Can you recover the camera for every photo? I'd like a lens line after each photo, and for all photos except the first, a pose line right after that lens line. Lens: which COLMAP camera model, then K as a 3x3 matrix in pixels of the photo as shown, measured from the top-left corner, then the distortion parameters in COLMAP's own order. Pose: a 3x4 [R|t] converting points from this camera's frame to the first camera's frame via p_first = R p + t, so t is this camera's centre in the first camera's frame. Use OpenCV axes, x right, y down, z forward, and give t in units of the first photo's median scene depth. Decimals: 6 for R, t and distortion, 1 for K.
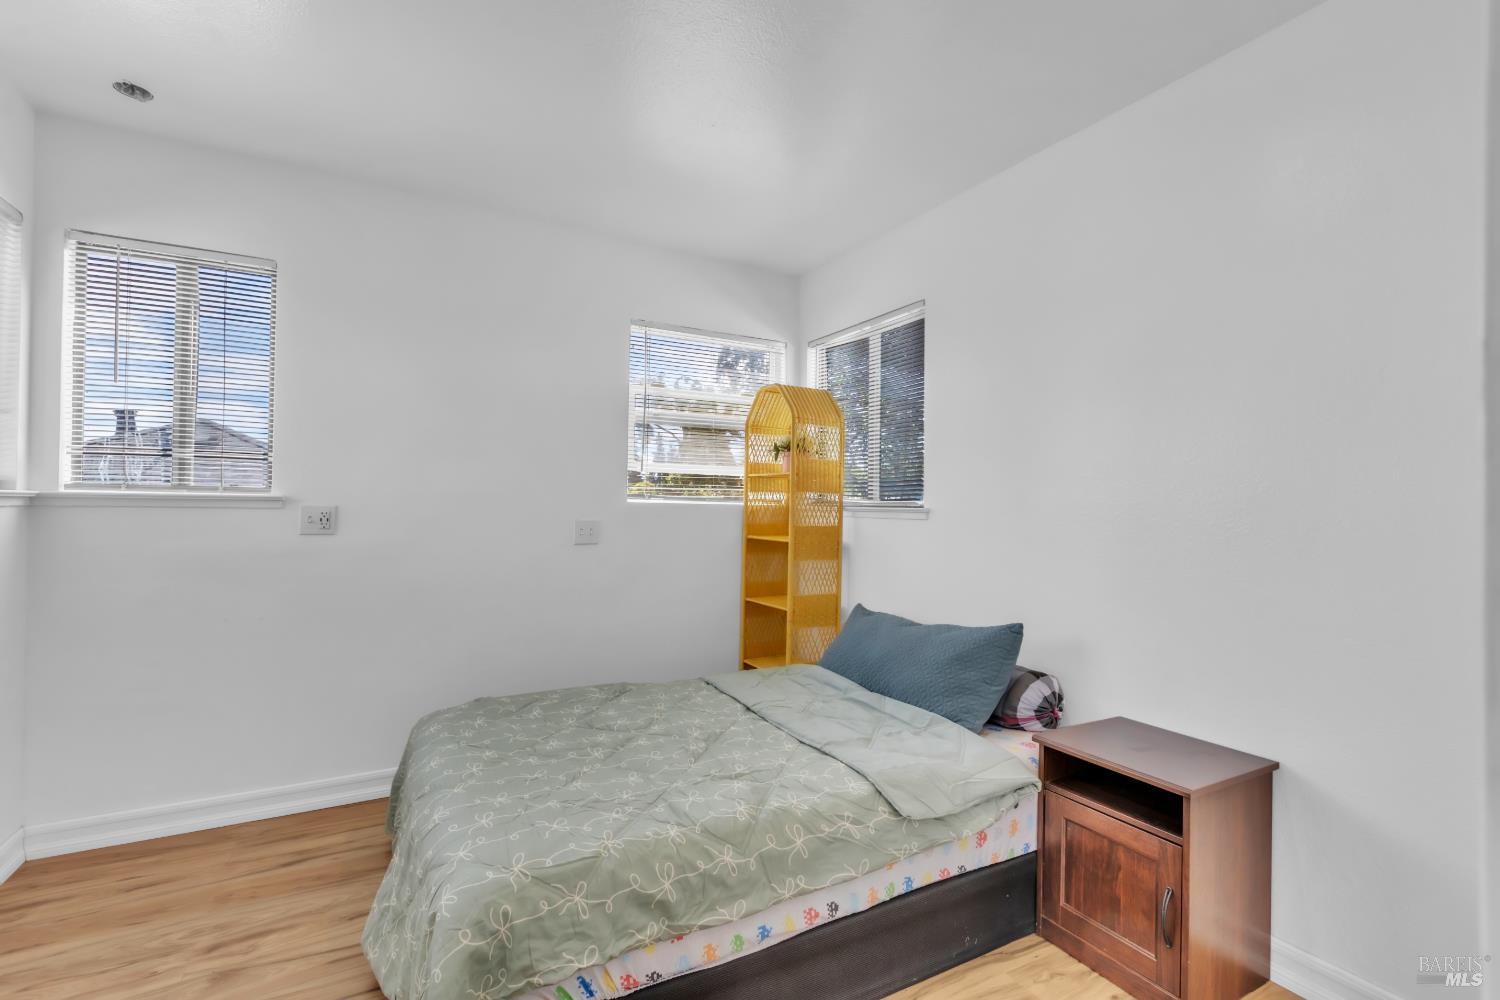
lens RADIAL K [[683.6, 0, 747.0], [0, 683.6, 490.7], [0, 0, 1]] dist [0.001578, 0.000235]
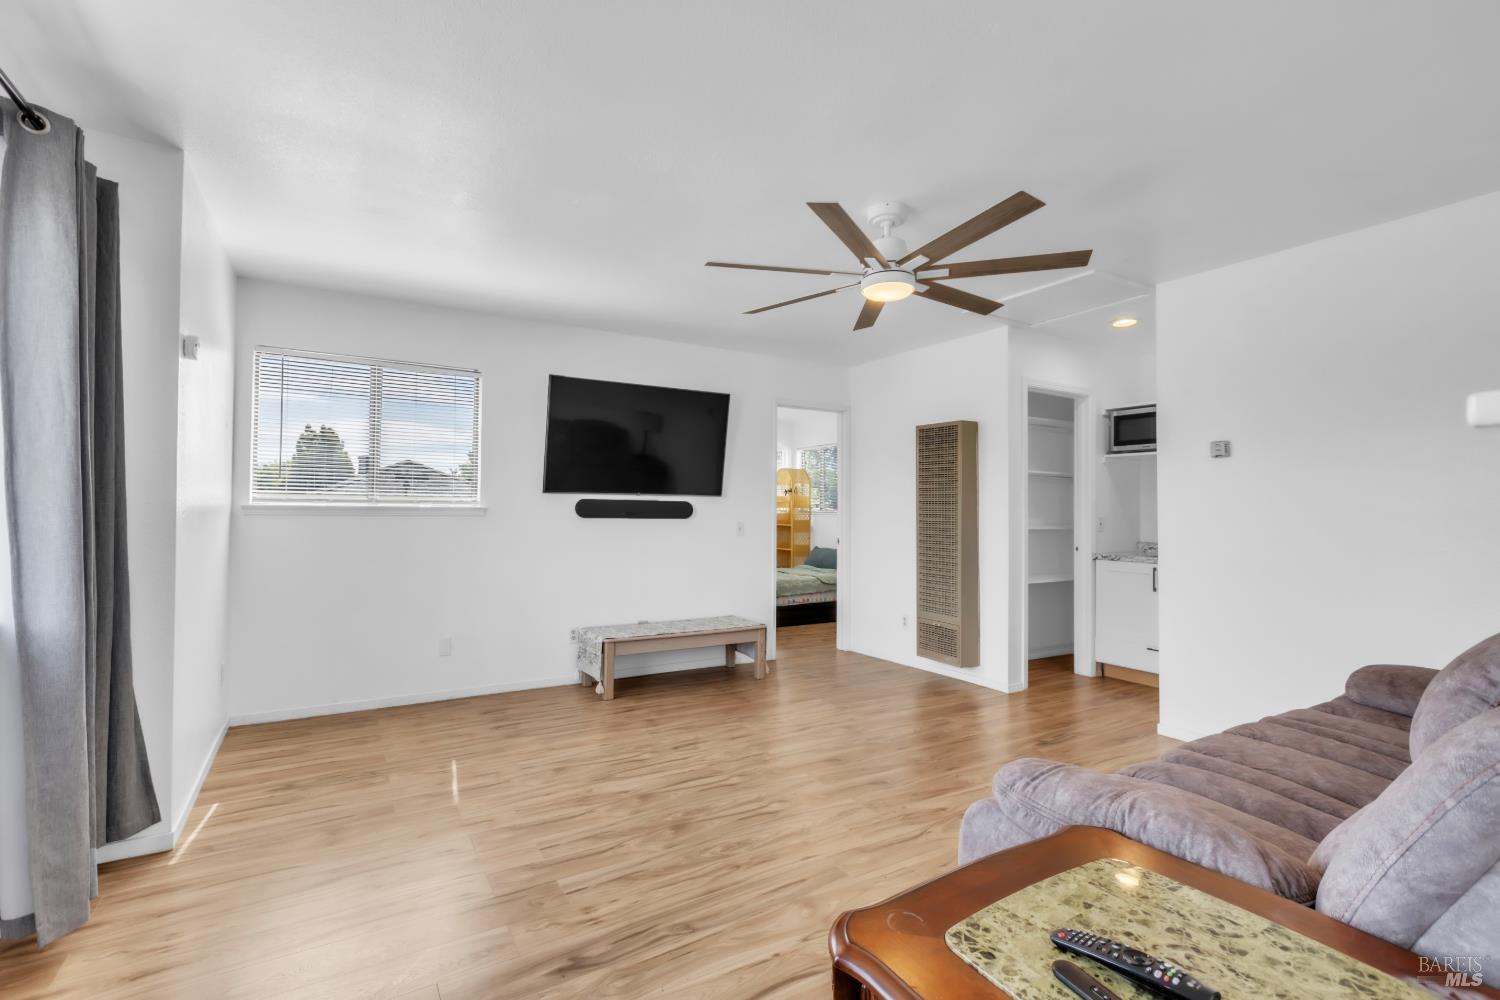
lens RADIAL K [[683.6, 0, 747.0], [0, 683.6, 490.7], [0, 0, 1]] dist [0.001578, 0.000235]
pose [[0.999237, -0.010060, 0.037739, -0.210900], [0.010007, 0.999949, 0.001609, -0.070275], [-0.037753, -0.001230, 0.999286, -1.680682]]
